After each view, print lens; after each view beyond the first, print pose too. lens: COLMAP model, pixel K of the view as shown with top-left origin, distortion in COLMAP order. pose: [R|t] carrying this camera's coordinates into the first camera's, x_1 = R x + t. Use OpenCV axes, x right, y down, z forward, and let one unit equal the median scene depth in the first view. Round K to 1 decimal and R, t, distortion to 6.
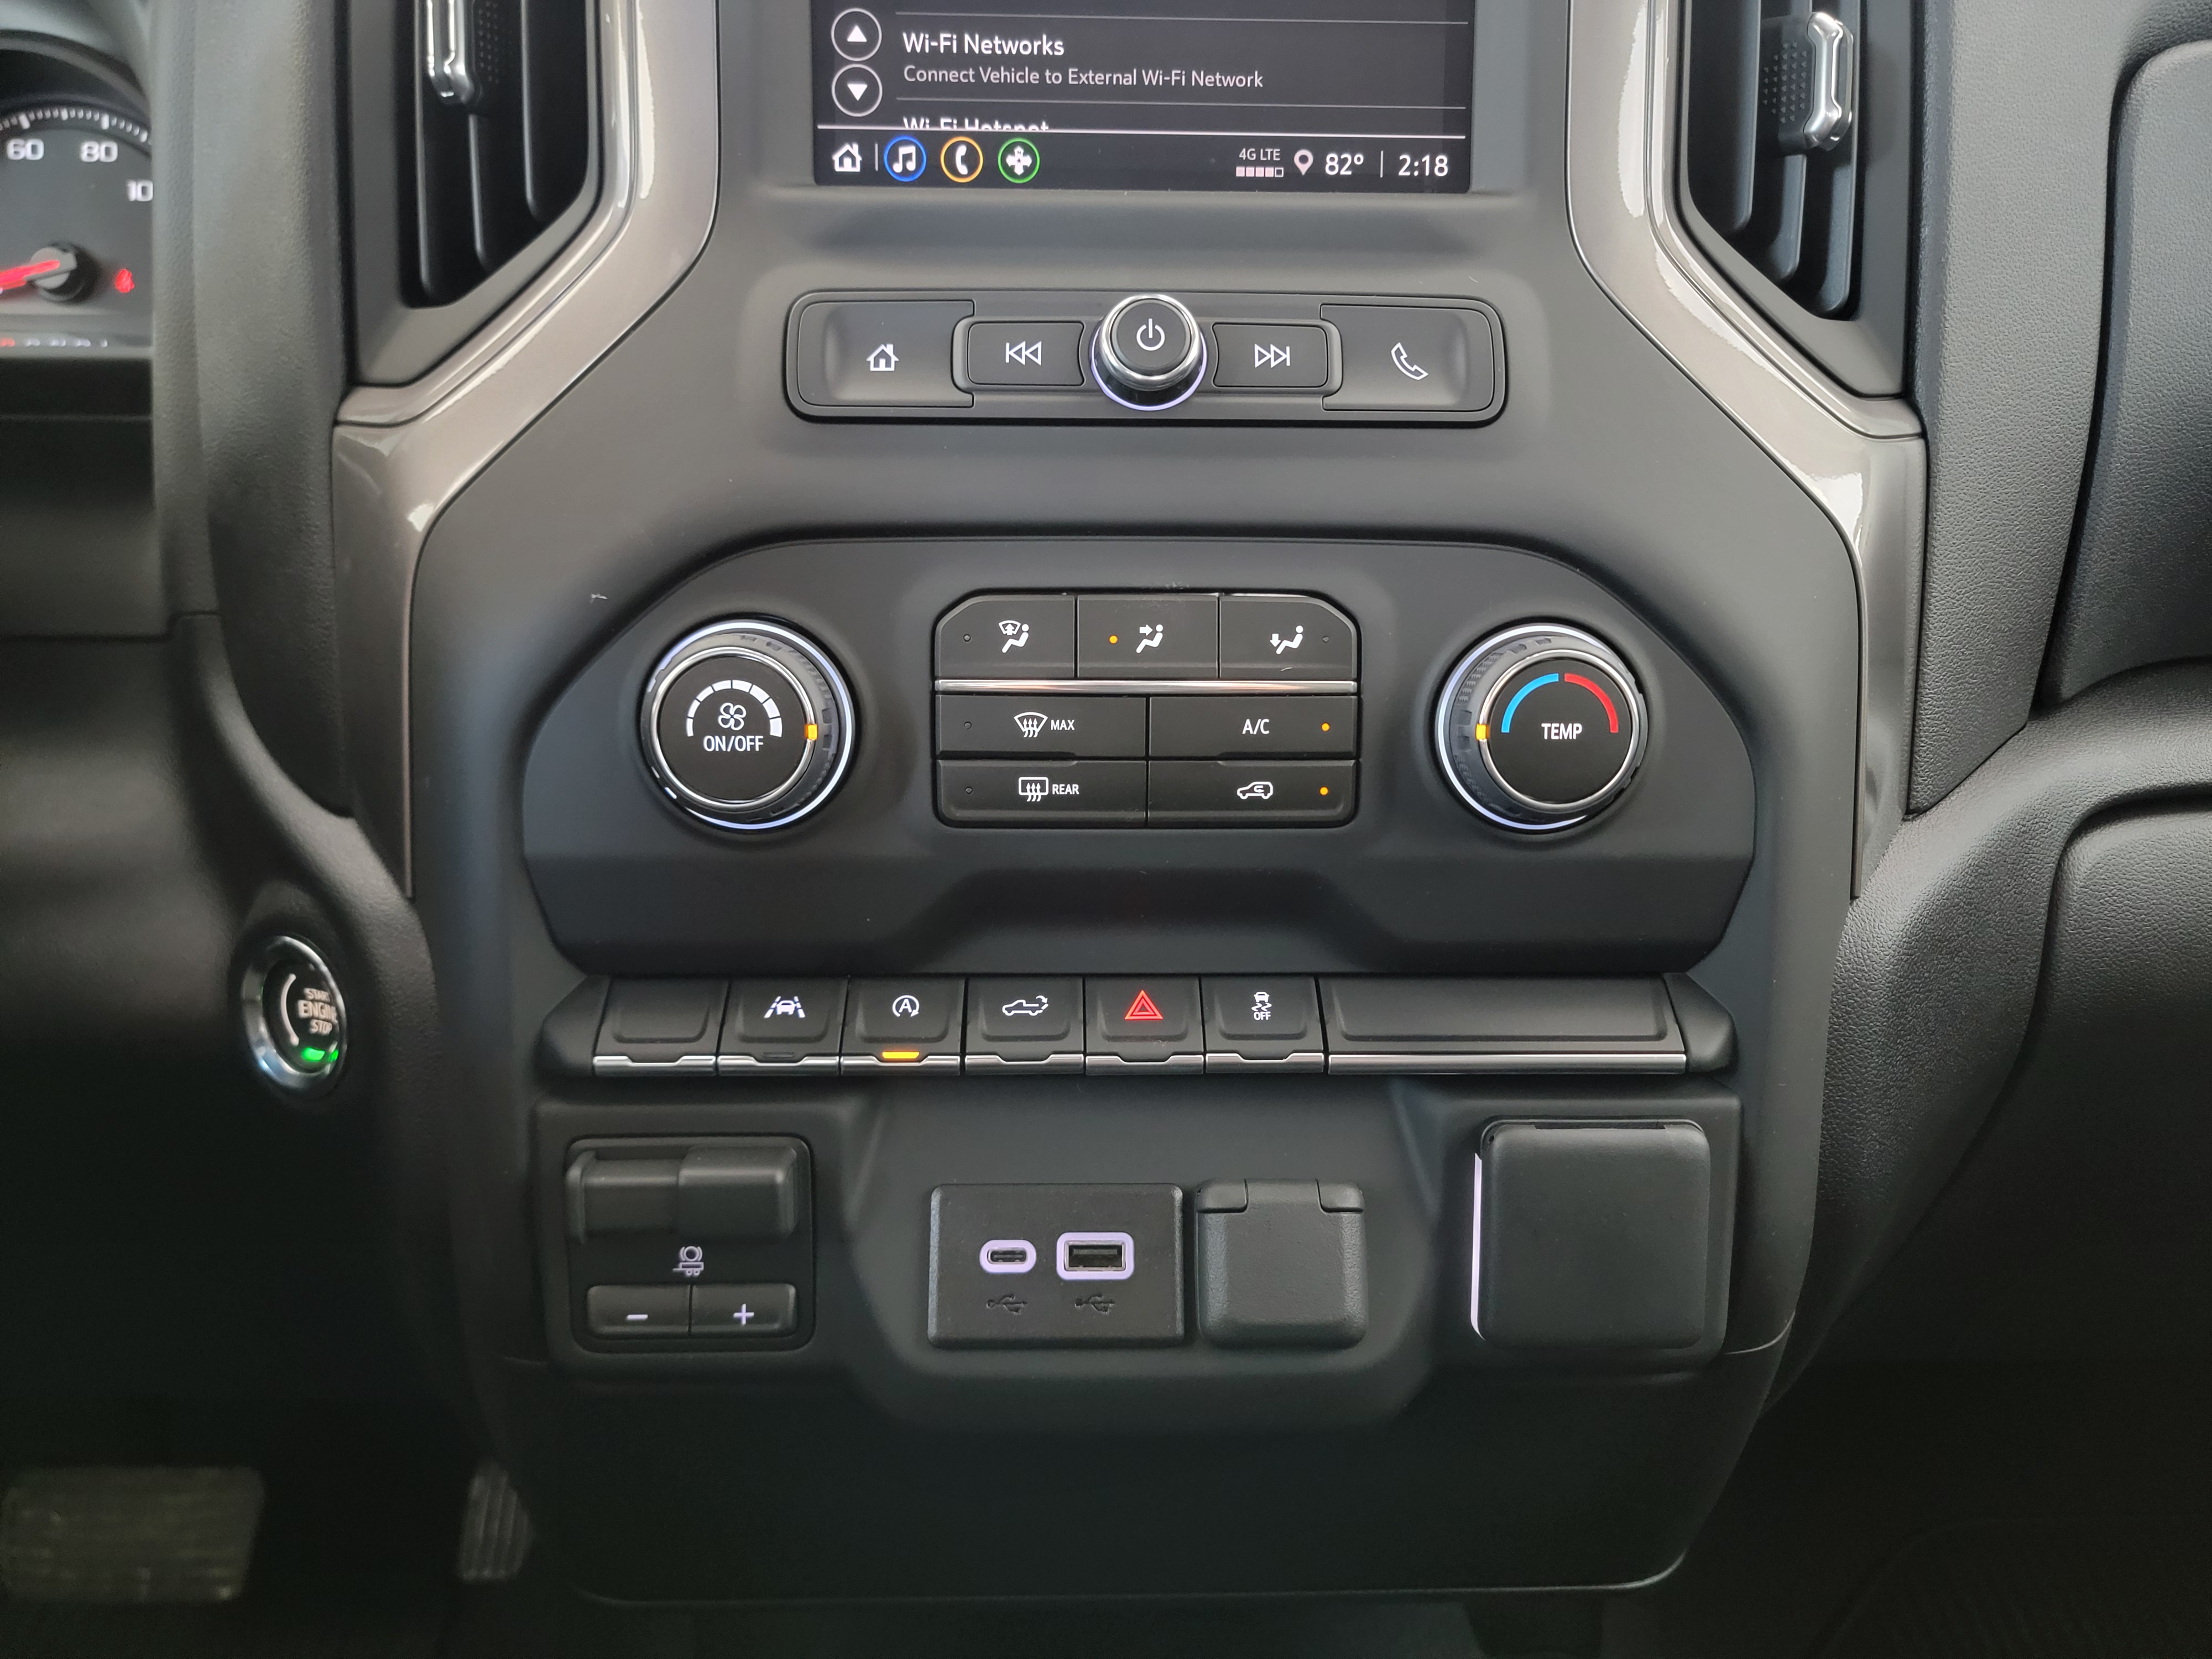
lens RADIAL K [[1545.4, 0, 1106.7], [0, 1545.4, 835.7], [0, 0, 1]] dist [0.074053, -0.068579]
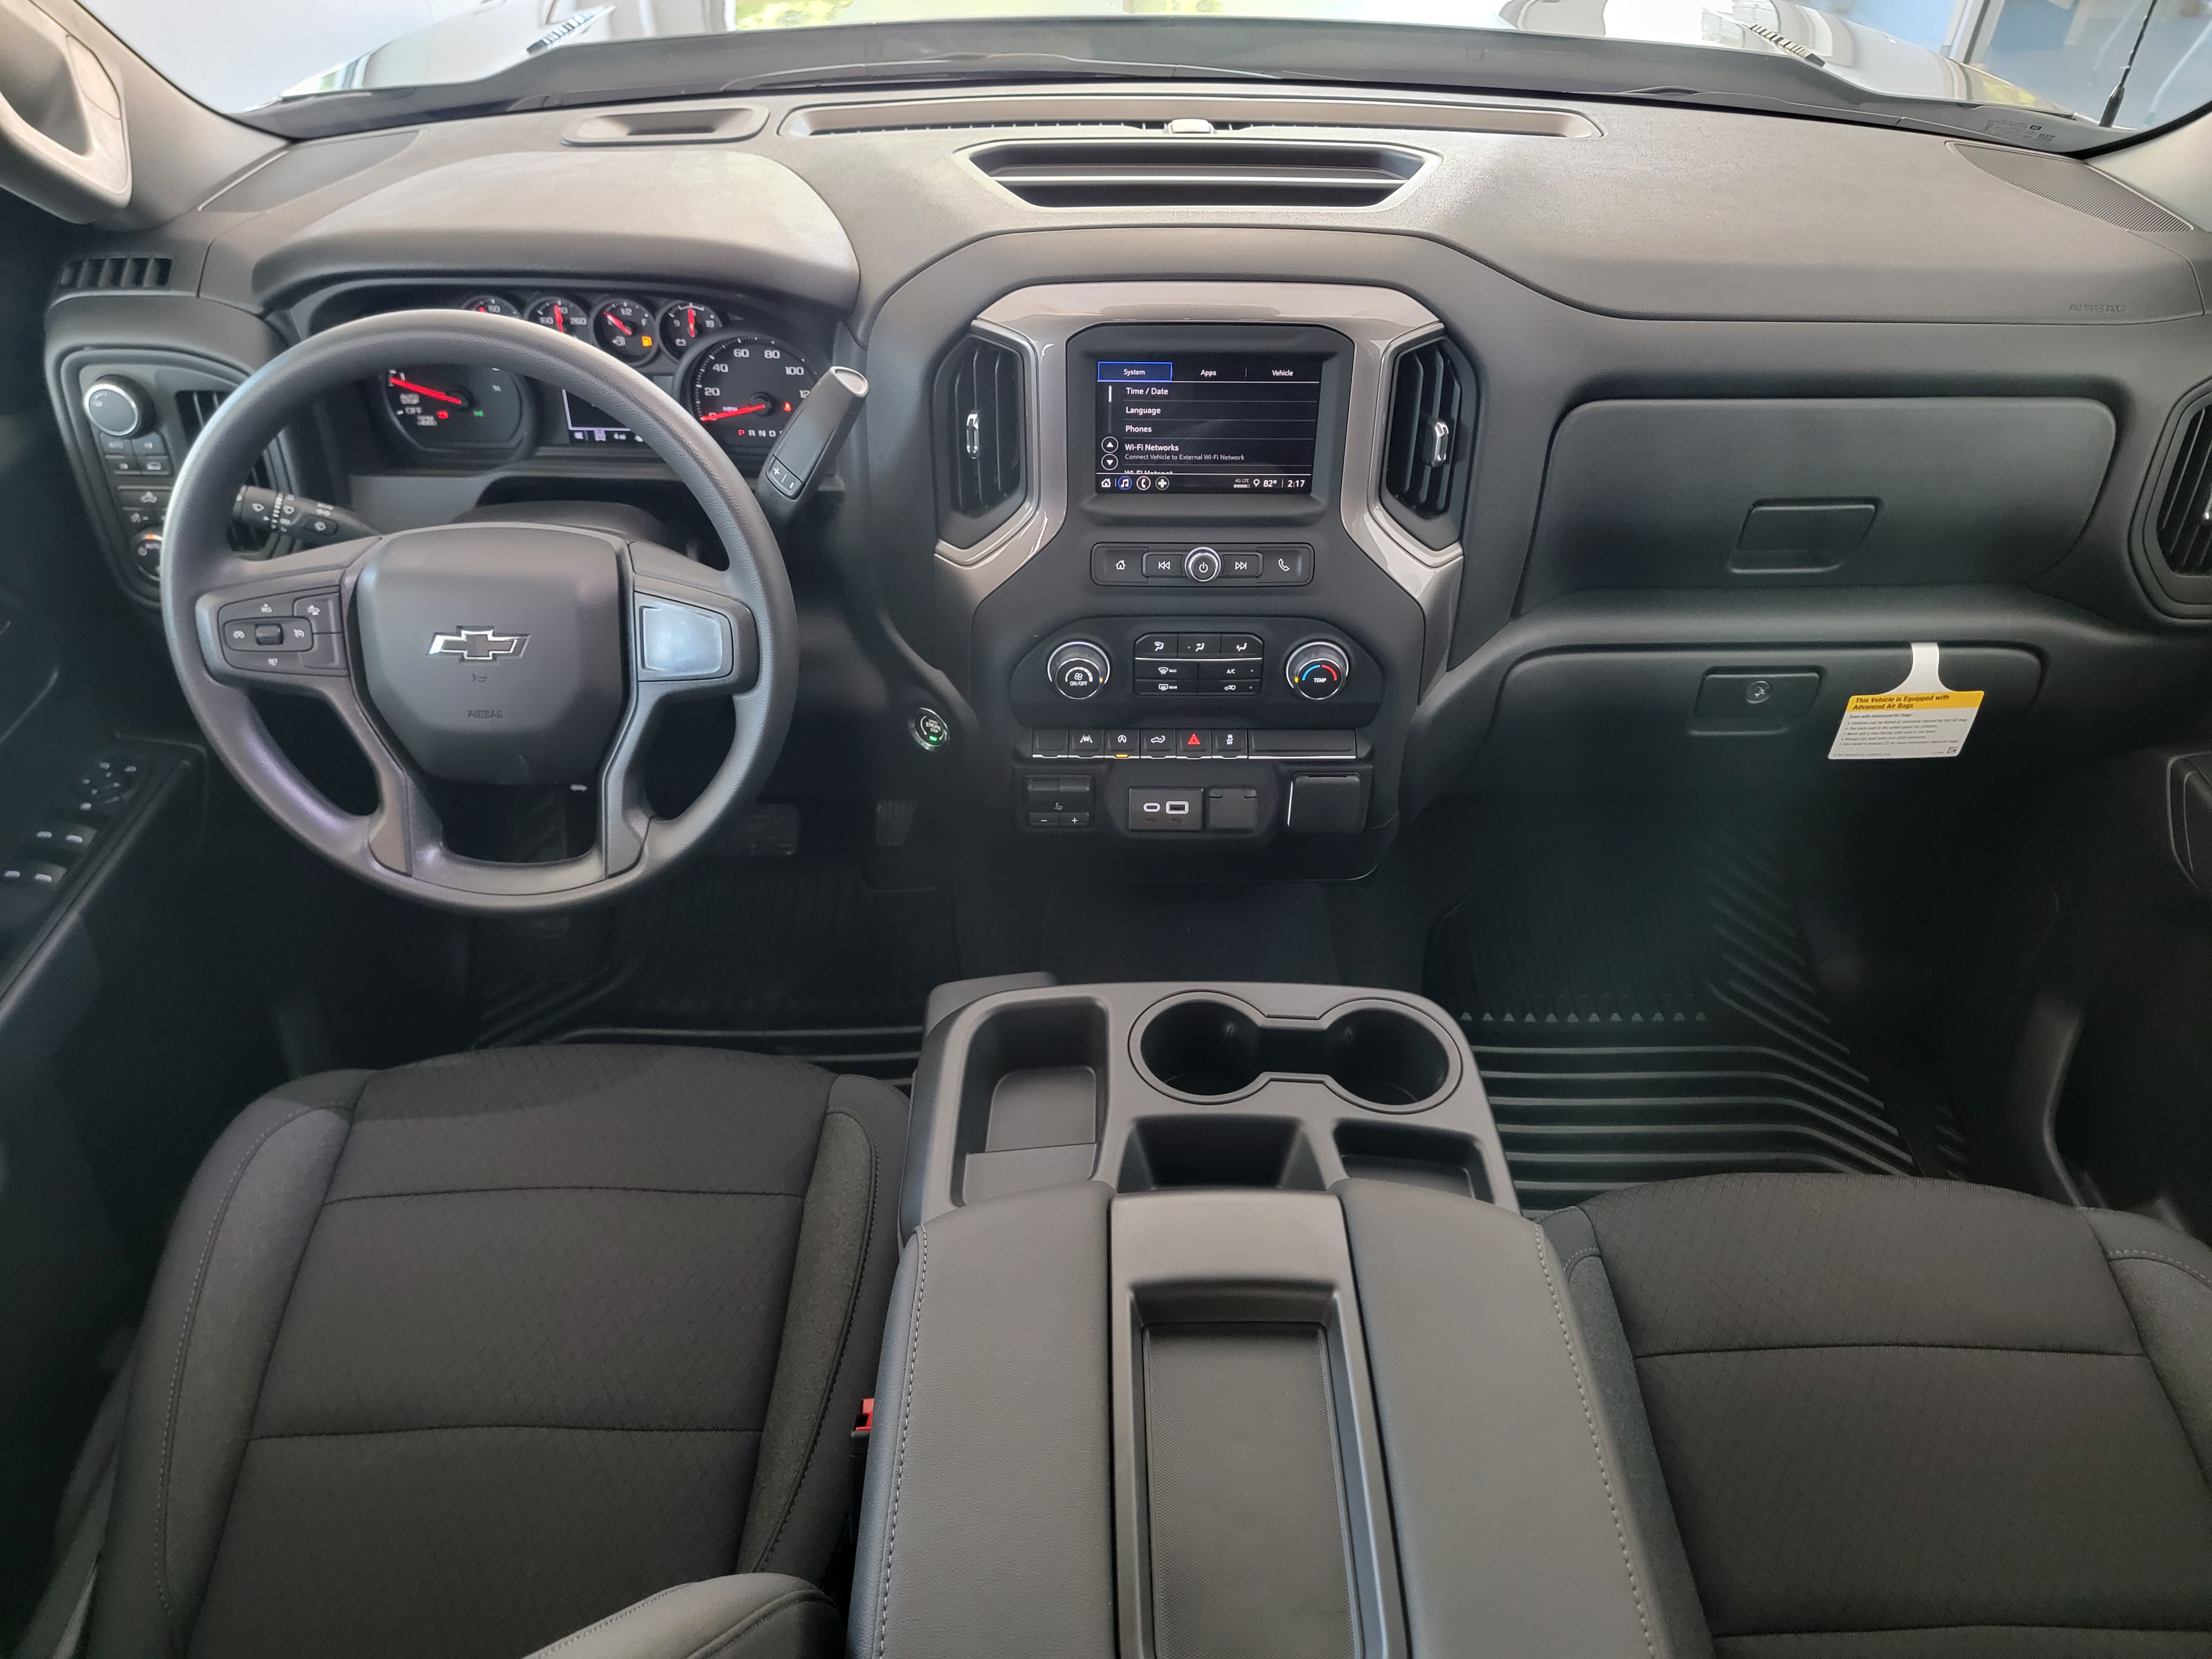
lens RADIAL K [[1545.4, 0, 1110.4], [0, 1545.4, 822.3], [0, 0, 1]] dist [0.074053, -0.068579]
pose [[0.999855, 0.013952, -0.009787, -0.119991], [-0.007726, 0.882955, 0.469394, -1.282308], [0.015191, -0.469251, 0.882934, -1.996765]]
